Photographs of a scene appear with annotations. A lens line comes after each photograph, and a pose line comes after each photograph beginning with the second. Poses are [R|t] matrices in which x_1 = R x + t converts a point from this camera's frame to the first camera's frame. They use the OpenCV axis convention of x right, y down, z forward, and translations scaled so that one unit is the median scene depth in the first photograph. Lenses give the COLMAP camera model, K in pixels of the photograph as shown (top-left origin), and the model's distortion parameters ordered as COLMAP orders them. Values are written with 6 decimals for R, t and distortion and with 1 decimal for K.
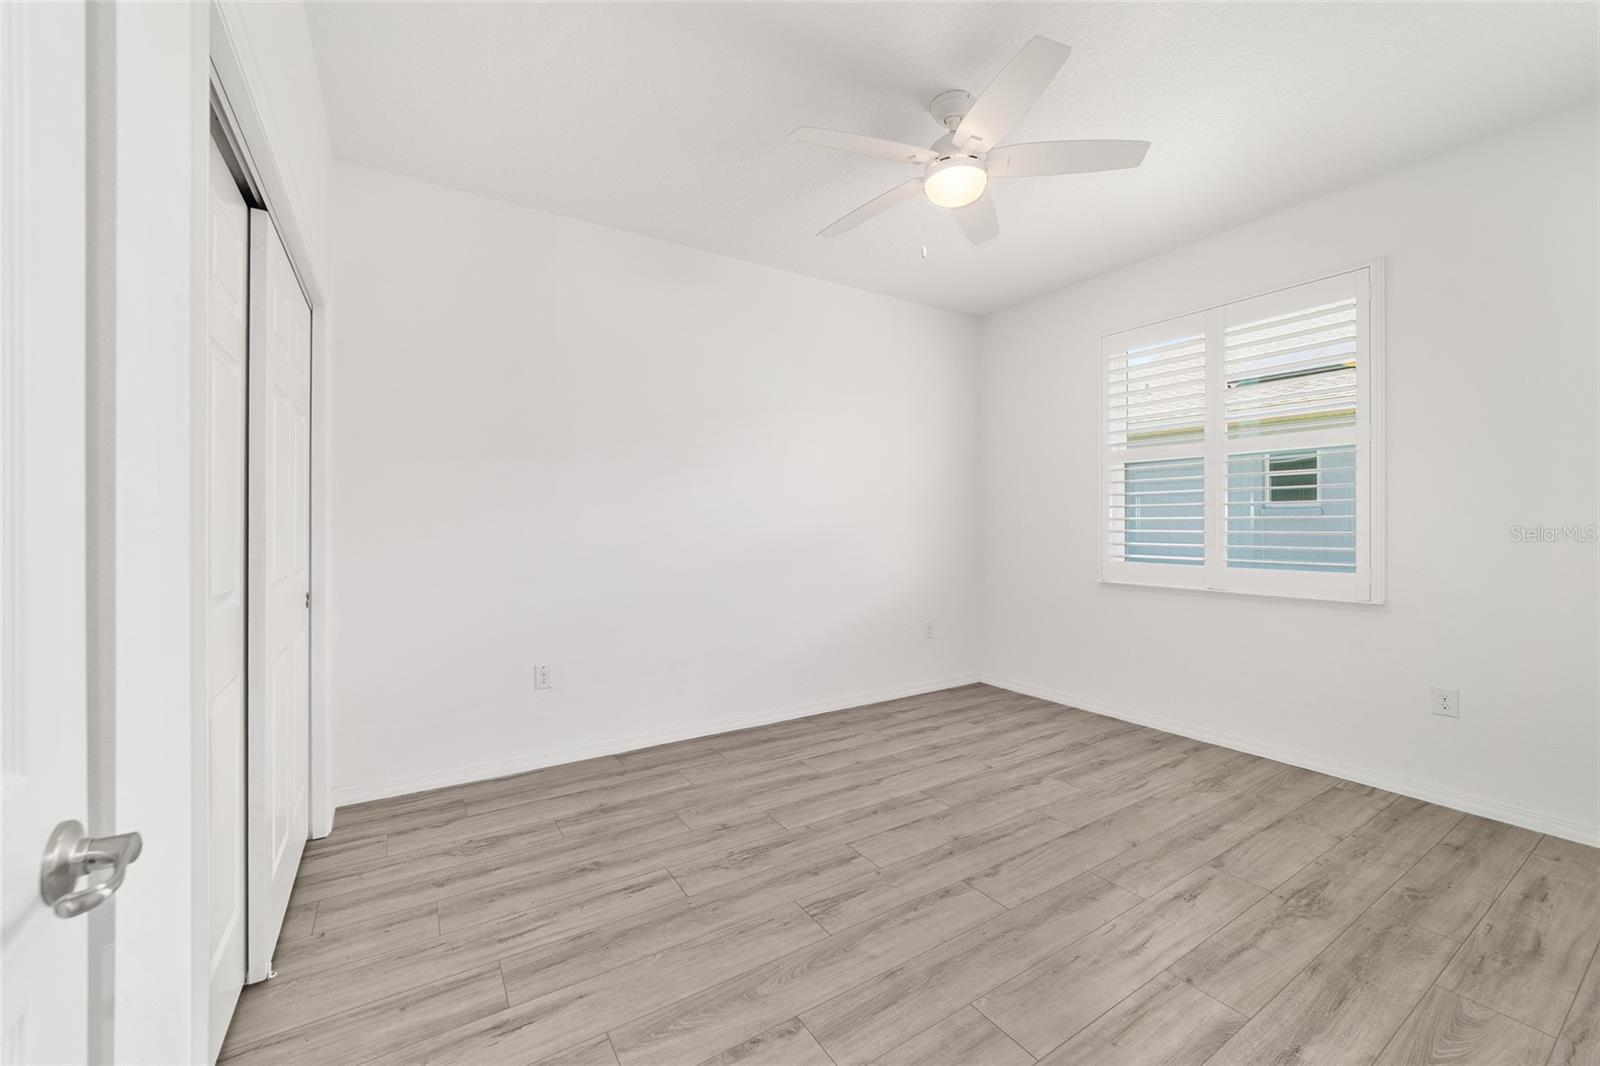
lens RADIAL K [[620.9, 0, 799.8], [0, 620.9, 534.1], [0, 0, 1]] dist [0.002498, -0.000108]
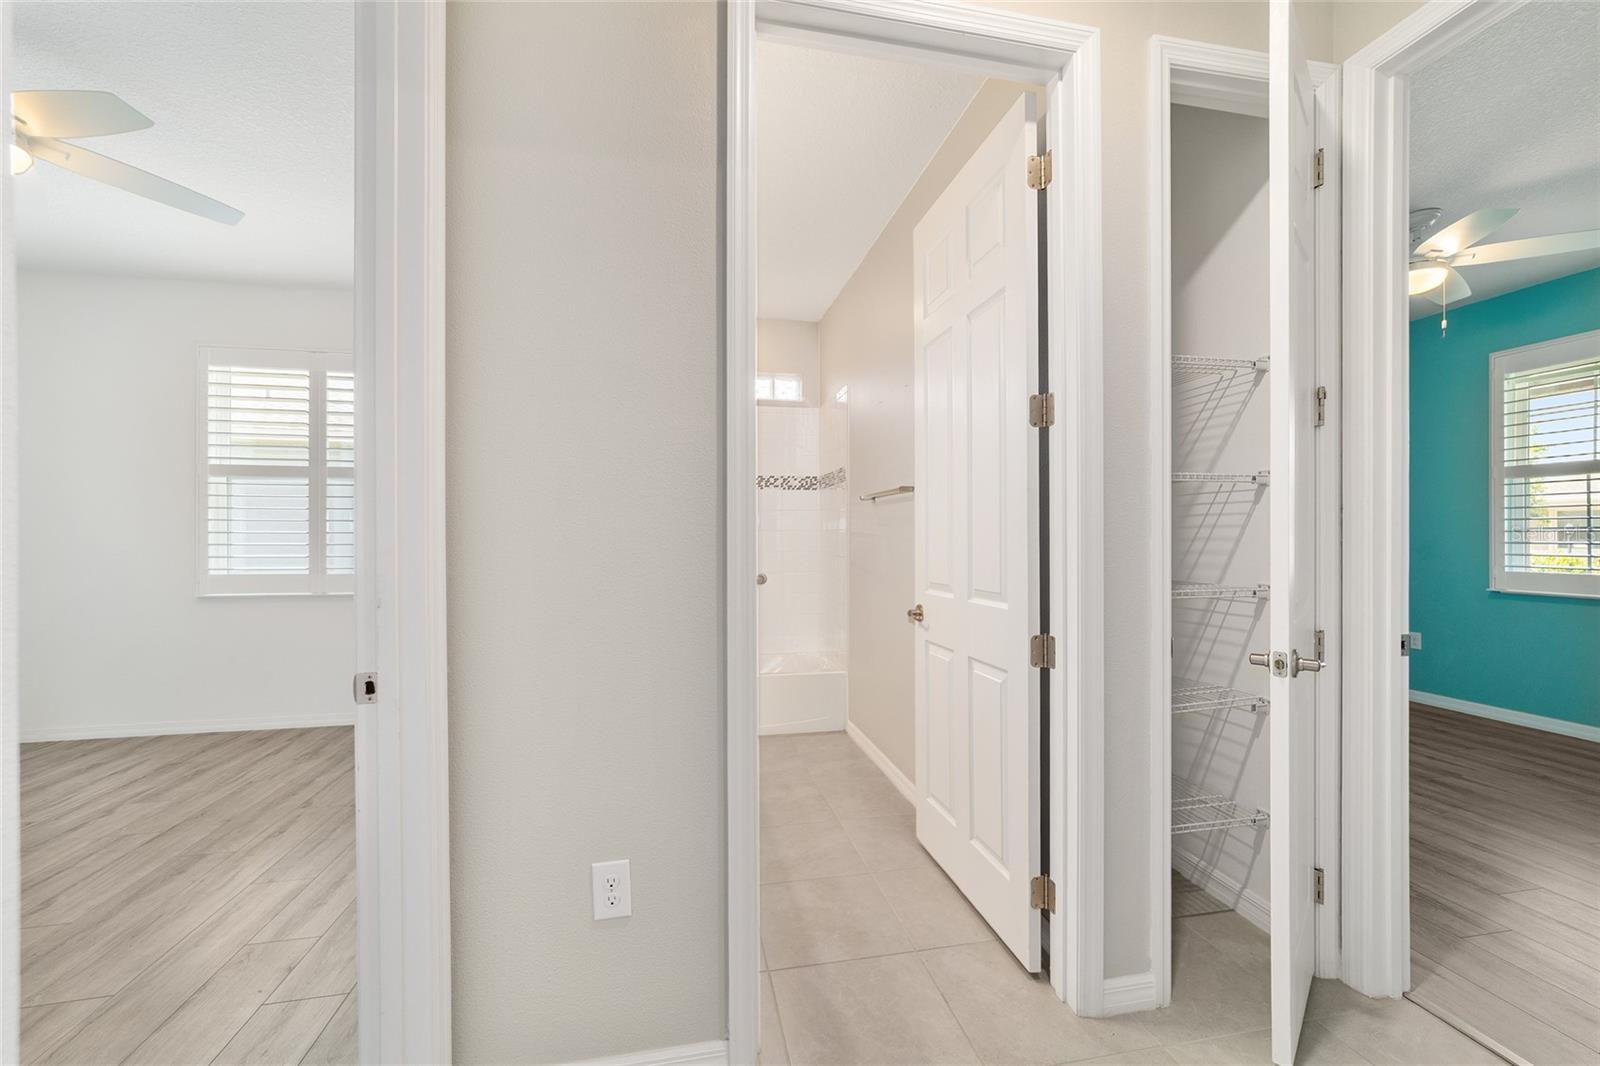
lens RADIAL K [[620.9, 0, 804.1], [0, 620.9, 546.0], [0, 0, 1]] dist [0.002498, -0.000108]
pose [[0.351531, 0.003886, 0.936168, -0.128230], [0.004153, 0.999975, -0.005710, 0.005510], [-0.936167, 0.005895, 0.351506, -0.310917]]
